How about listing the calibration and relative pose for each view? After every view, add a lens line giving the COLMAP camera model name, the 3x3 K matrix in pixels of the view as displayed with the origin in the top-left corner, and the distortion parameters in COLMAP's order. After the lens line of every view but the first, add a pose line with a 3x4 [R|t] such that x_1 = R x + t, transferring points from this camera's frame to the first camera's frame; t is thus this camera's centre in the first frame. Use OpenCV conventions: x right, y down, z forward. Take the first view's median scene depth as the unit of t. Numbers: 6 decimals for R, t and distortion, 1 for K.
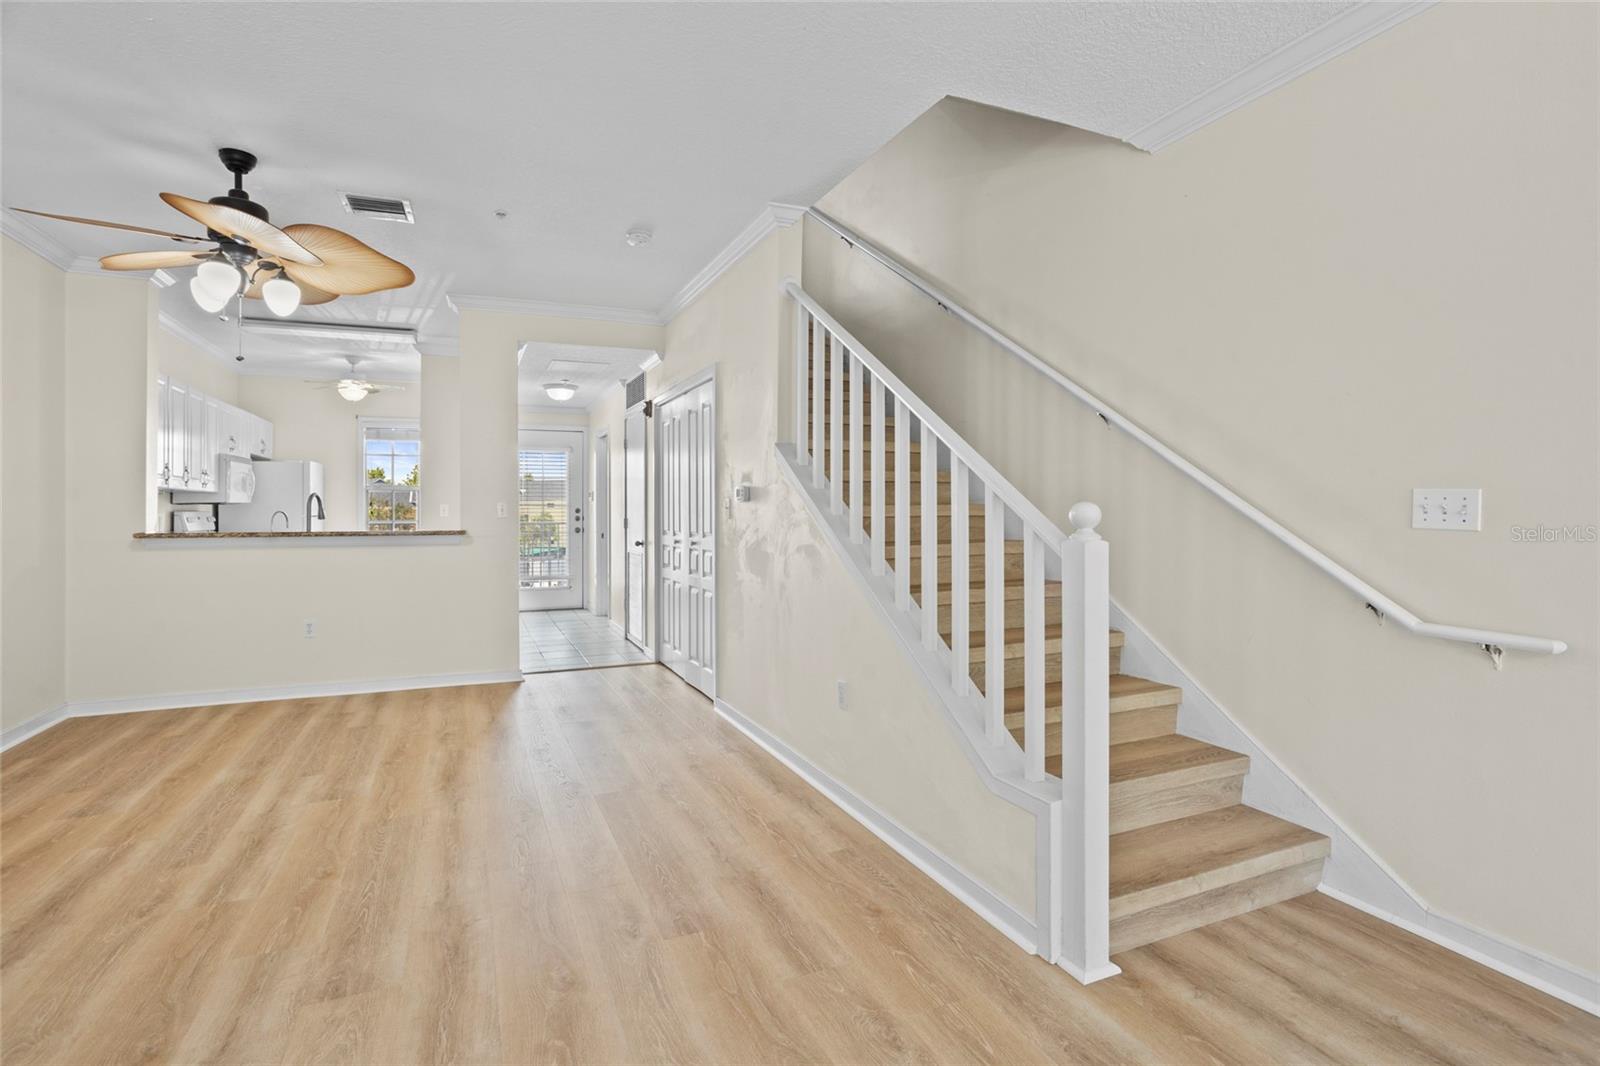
lens RADIAL K [[780.0, 0, 798.5], [0, 780.0, 508.4], [0, 0, 1]] dist [-0.051042, 0.031492]
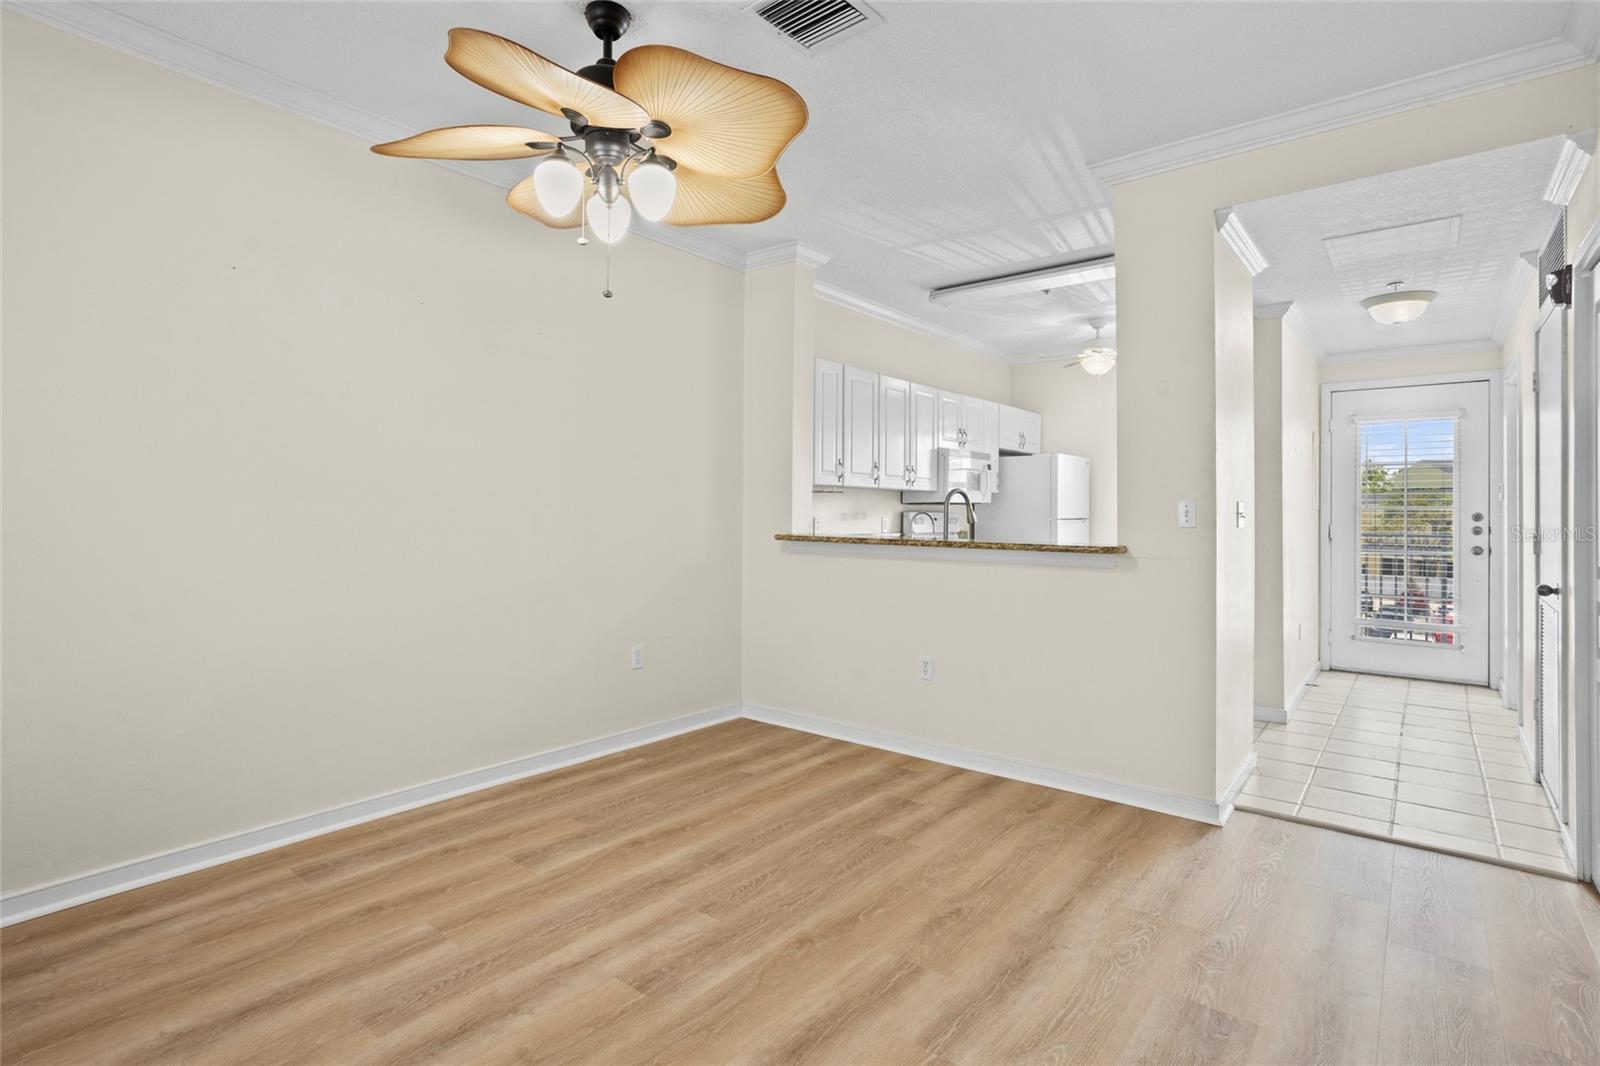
lens RADIAL K [[785.6, 0, 805.1], [0, 785.6, 507.0], [0, 0, 1]] dist [-0.048099, 0.033835]
pose [[0.459258, 0.004057, -0.888294, -0.006032], [-0.008175, 0.999967, 0.000341, -0.001785], [0.888265, 0.007105, 0.459276, 0.741274]]
